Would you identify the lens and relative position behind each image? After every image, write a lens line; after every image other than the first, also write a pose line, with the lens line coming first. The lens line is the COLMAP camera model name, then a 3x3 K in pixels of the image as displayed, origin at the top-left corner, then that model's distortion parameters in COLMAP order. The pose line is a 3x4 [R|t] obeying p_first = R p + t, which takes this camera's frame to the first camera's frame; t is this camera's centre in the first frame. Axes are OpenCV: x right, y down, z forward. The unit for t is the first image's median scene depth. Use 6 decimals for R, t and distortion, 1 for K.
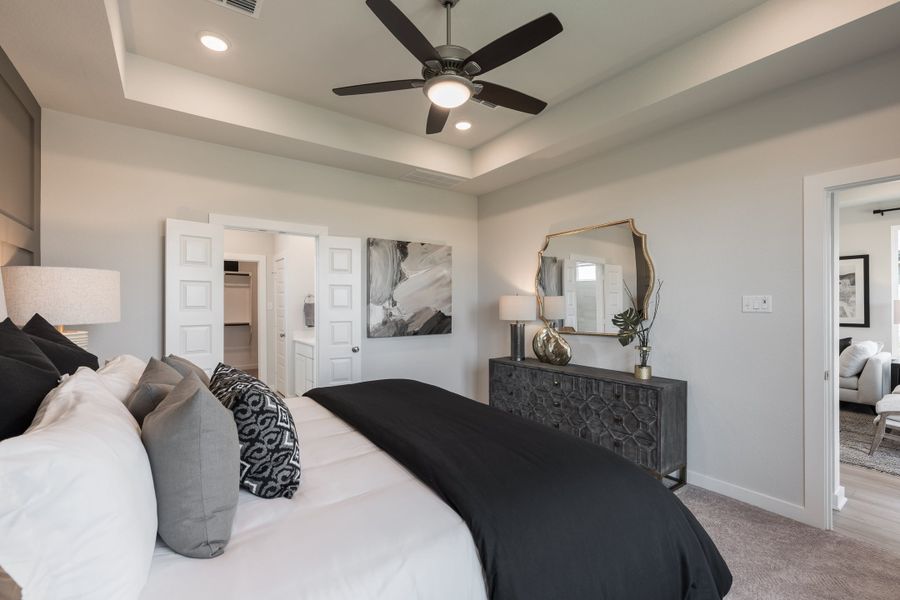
lens RADIAL K [[390.2, 0, 452.2], [0, 390.2, 305.3], [0, 0, 1]] dist [0.000082, -0.000075]
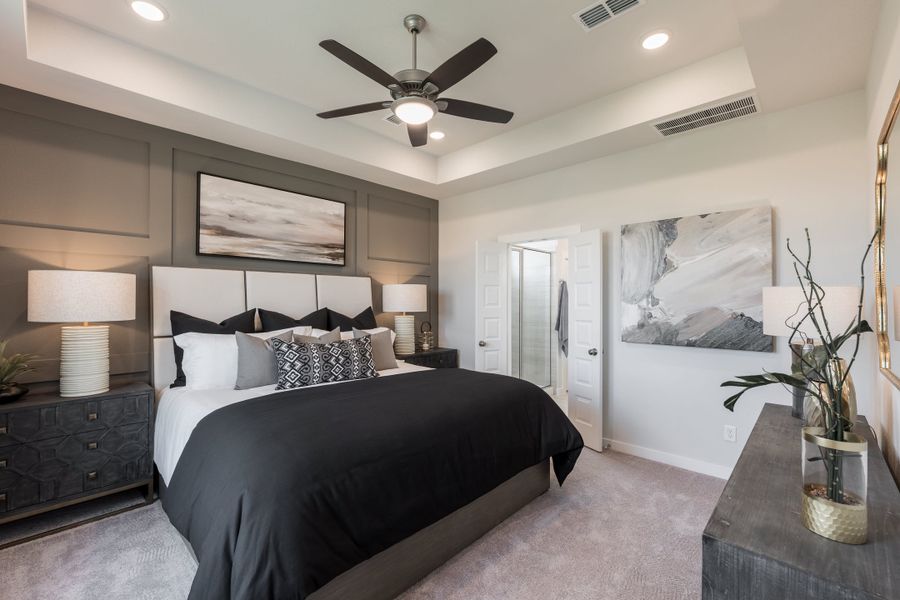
lens RADIAL K [[385.9, 0, 449.3], [0, 385.9, 299.2], [0, 0, 1]] dist [-0.001090, -0.000062]
pose [[0.192663, -0.005998, -0.981247, 0.522755], [-0.003389, 0.999971, -0.006778, -0.003559], [0.981259, 0.004632, 0.192637, 0.441494]]
